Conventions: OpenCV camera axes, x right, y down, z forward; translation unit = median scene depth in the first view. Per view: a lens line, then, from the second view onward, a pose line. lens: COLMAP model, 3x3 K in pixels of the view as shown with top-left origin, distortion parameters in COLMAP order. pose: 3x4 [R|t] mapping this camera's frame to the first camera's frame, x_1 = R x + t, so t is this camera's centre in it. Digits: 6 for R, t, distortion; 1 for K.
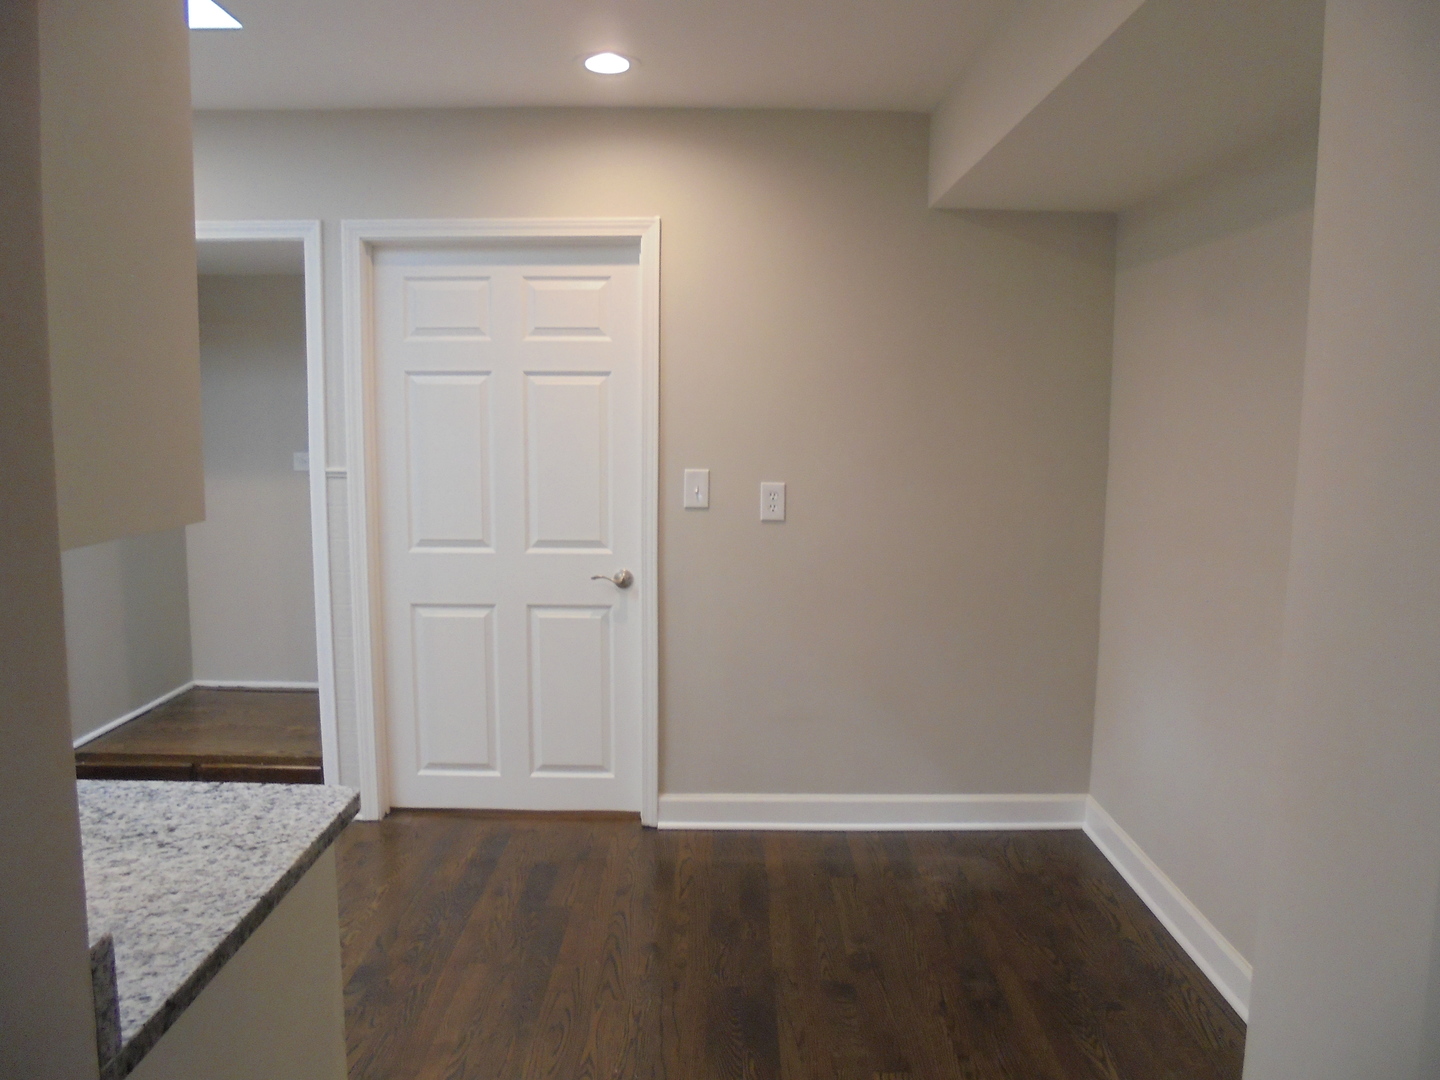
lens RADIAL K [[1084.4, 0, 729.2], [0, 1084.4, 535.6], [0, 0, 1]] dist [-0.128435, 0.102827]
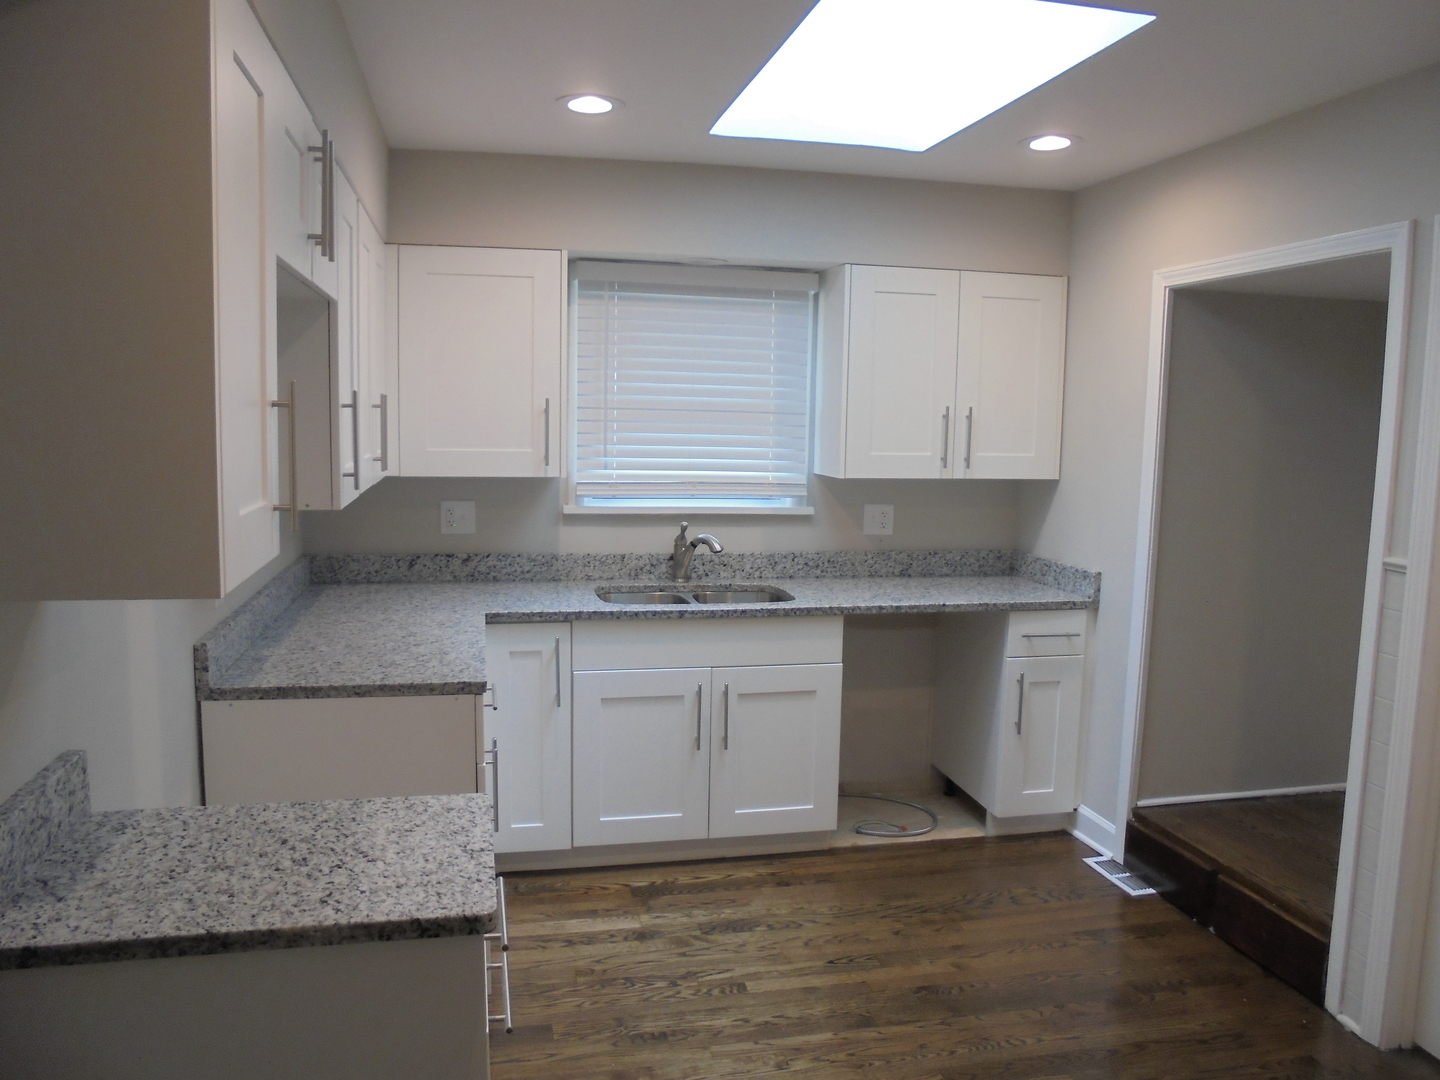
lens RADIAL K [[1084.4, 0, 729.2], [0, 1084.4, 535.6], [0, 0, 1]] dist [-0.128435, 0.102827]
pose [[0.208901, 0.105124, -0.972270, 0.580308], [-0.129004, 0.988480, 0.079159, -0.192613], [0.969391, 0.108891, 0.220055, 0.996082]]
